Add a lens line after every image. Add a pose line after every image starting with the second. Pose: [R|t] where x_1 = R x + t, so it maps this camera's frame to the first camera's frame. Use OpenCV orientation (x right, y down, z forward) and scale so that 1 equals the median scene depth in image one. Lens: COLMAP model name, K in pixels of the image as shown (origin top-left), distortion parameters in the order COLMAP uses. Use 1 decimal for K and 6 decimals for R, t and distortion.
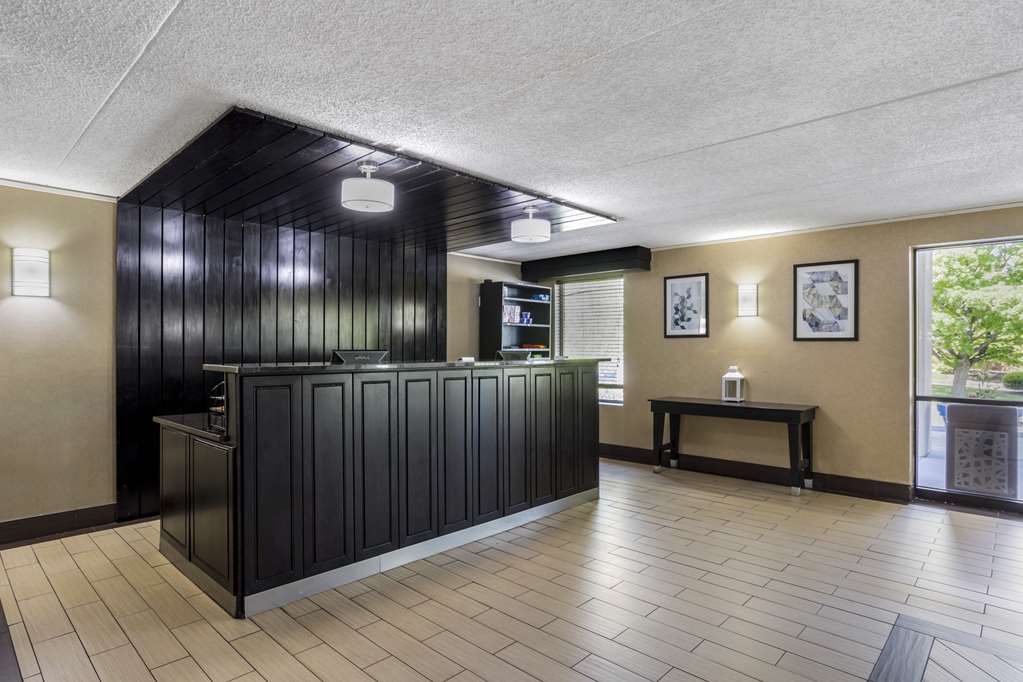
lens RADIAL K [[563.8, 0, 511.5], [0, 563.8, 341.0], [0, 0, 1]] dist [-0.059717, 0.000097]
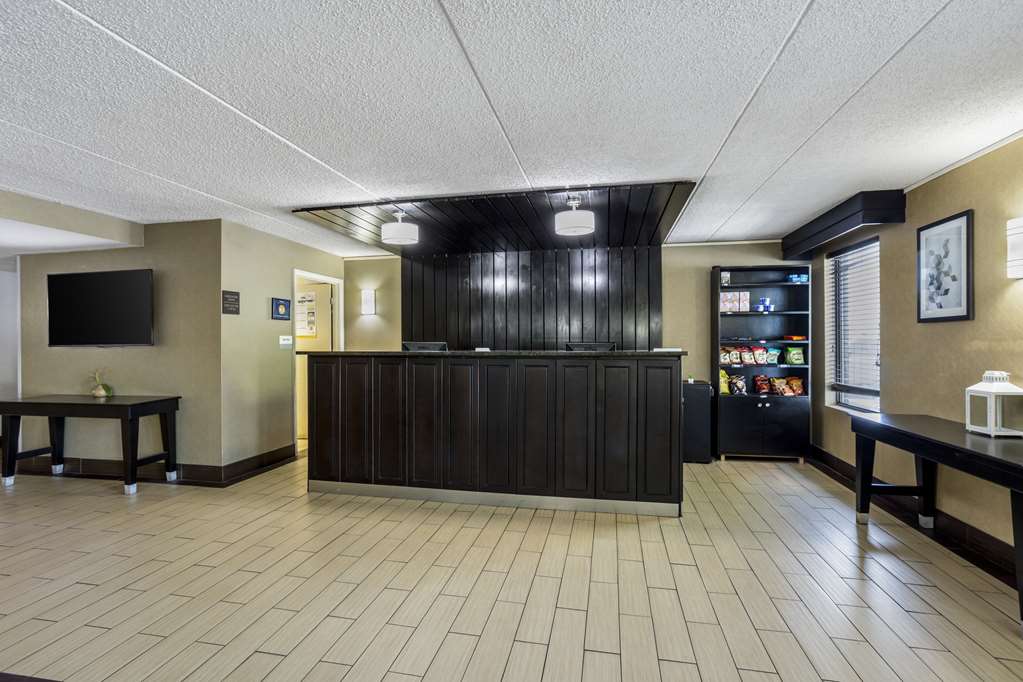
lens RADIAL K [[482.5, 0, 511.5], [0, 482.5, 341.0], [0, 0, 1]] dist [-0.001459, -0.000045]
pose [[0.526766, 0.001704, -0.850009, 0.521313], [0.014157, 0.999842, 0.010778, 0.002773], [0.849893, -0.017711, 0.526658, 0.323696]]
